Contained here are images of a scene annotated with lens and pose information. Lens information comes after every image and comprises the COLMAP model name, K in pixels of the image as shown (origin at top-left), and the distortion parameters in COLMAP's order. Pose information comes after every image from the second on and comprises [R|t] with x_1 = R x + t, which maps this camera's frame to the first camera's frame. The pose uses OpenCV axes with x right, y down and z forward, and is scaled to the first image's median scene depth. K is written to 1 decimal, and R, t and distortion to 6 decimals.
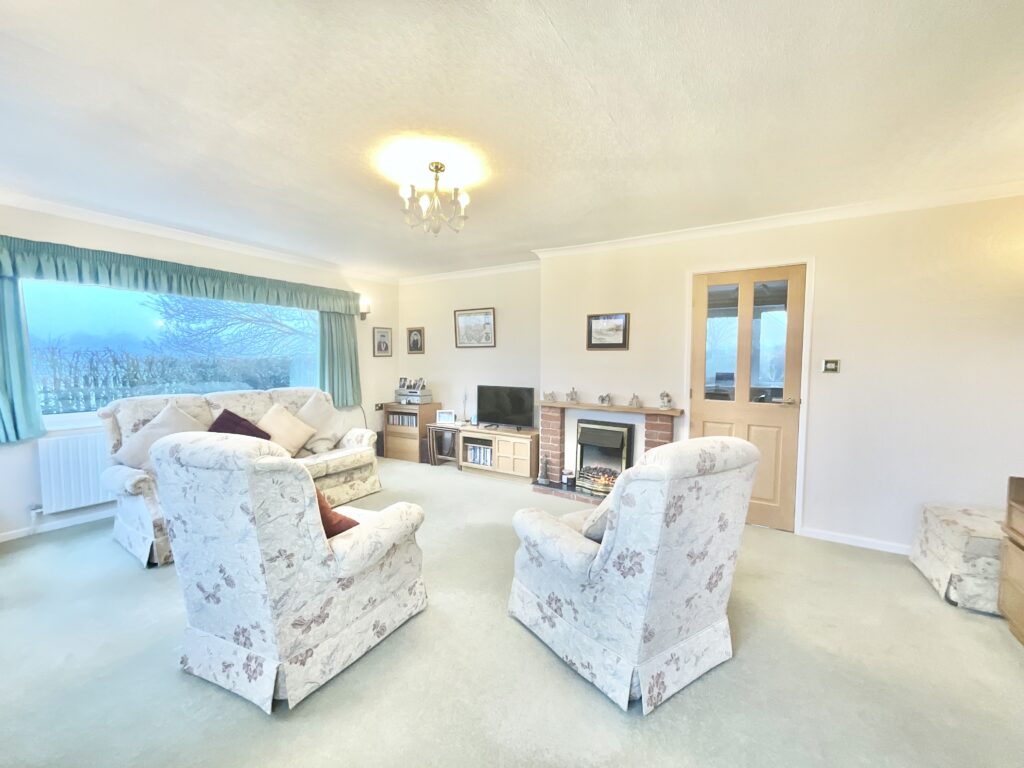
lens RADIAL K [[413.9, 0, 512.2], [0, 413.9, 386.5], [0, 0, 1]] dist [-0.002516, 0.001056]
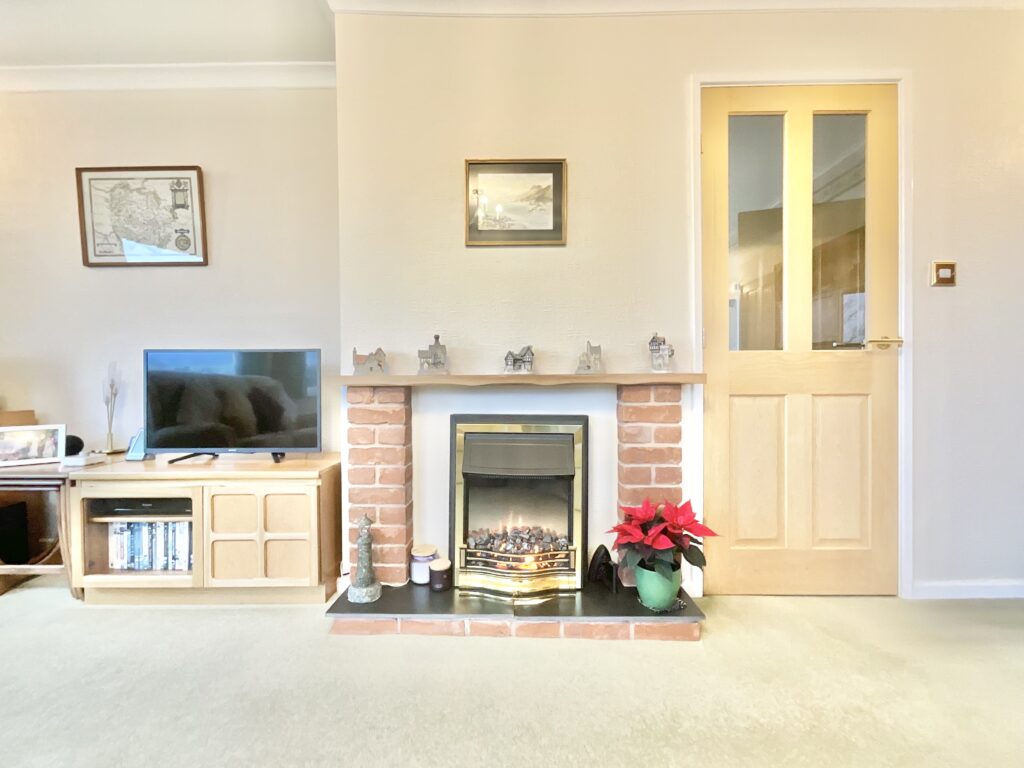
lens RADIAL K [[413.9, 0, 507.5], [0, 413.9, 391.5], [0, 0, 1]] dist [-0.002516, 0.001056]
pose [[0.855197, -0.019029, 0.517954, -0.000013], [0.044374, 0.998345, -0.036589, 0.071839], [-0.516401, 0.054275, 0.854626, 0.614085]]
